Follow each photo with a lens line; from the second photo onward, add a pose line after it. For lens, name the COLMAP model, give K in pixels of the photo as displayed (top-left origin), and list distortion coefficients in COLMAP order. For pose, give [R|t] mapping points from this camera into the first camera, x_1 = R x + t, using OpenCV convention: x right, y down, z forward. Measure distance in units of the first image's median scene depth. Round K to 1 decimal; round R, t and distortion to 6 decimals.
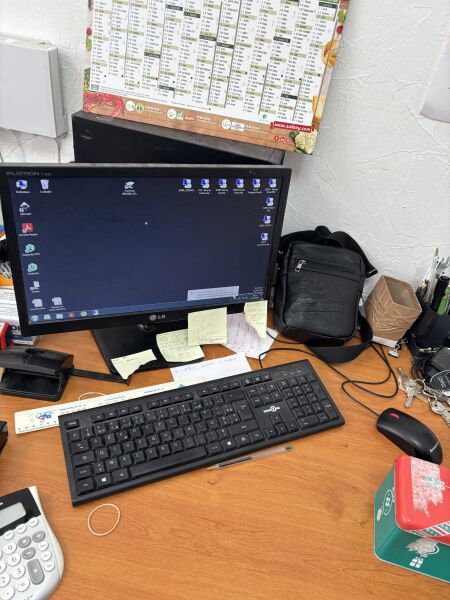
lens RADIAL K [[457.5, 0, 225.0], [0, 457.5, 300.0], [0, 0, 1]] dist [0.041886, -0.064909]
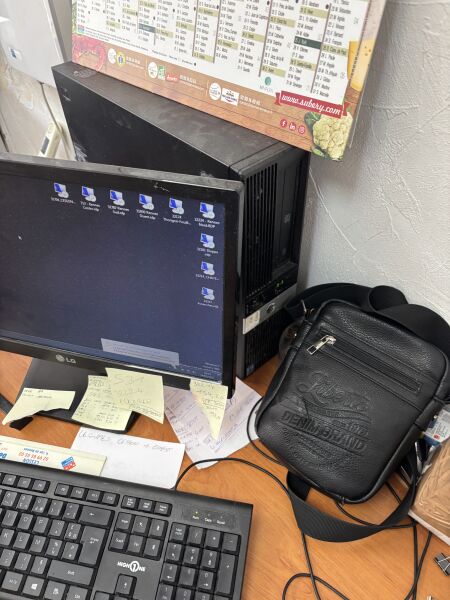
lens RADIAL K [[457.5, 0, 225.0], [0, 457.5, 300.0], [0, 0, 1]] dist [0.041886, -0.064909]
pose [[0.817581, 0.283241, -0.501334, 0.392837], [-0.229422, 0.958797, 0.167552, -0.230167], [0.528135, -0.021970, 0.848876, 0.505207]]
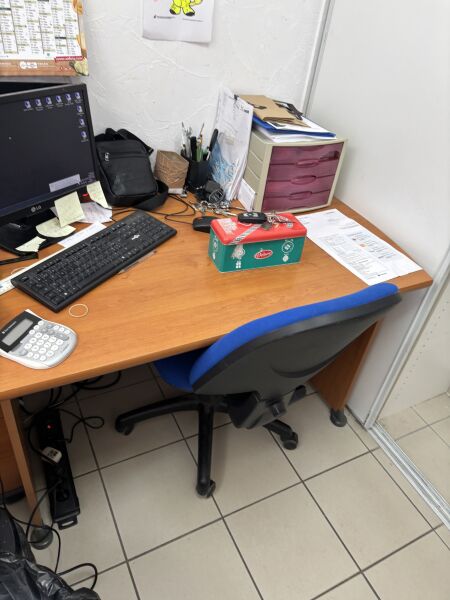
lens RADIAL K [[457.5, 0, 225.0], [0, 457.5, 300.0], [0, 0, 1]] dist [0.041886, -0.064909]
pose [[0.803791, -0.398203, 0.441988, -0.415058], [0.360125, 0.917045, 0.171283, 0.260566], [-0.473528, 0.021495, 0.880516, -0.520576]]
